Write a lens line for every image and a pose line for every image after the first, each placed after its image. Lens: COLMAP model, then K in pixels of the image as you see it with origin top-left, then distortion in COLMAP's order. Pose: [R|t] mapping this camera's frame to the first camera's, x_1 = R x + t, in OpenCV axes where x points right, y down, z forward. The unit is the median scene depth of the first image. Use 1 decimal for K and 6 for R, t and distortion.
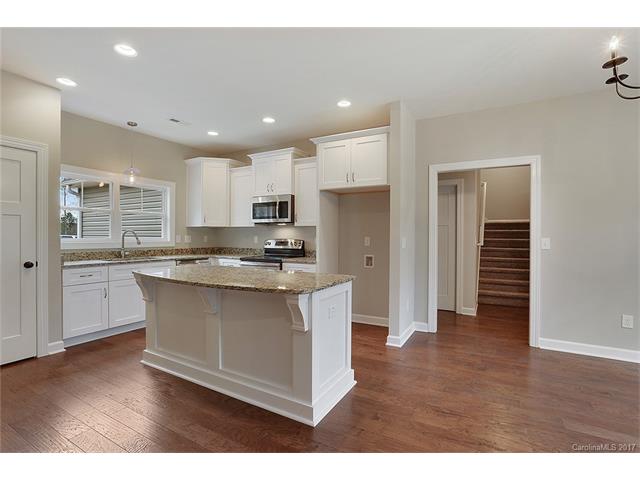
lens RADIAL K [[310.6, 0, 319.0], [0, 310.6, 236.7], [0, 0, 1]] dist [-0.019368, -0.000384]
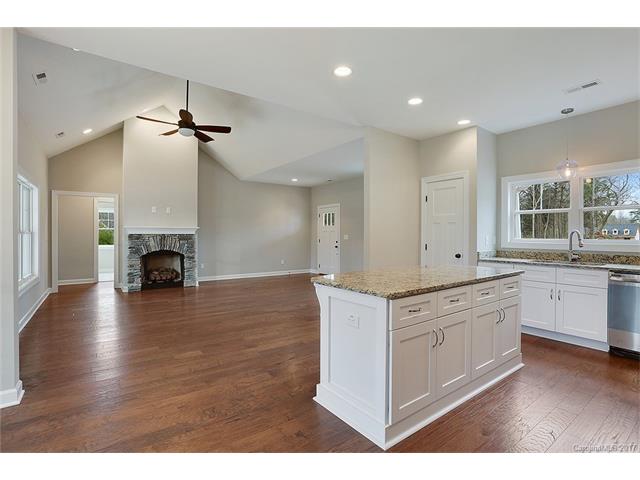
lens RADIAL K [[310.6, 0, 320.4], [0, 310.6, 240.1], [0, 0, 1]] dist [-0.019368, -0.000384]
pose [[-0.394872, 0.007898, -0.918702, 0.560068], [-0.009482, 0.999875, 0.012671, 0.003126], [0.918687, 0.013715, -0.394748, 0.792162]]
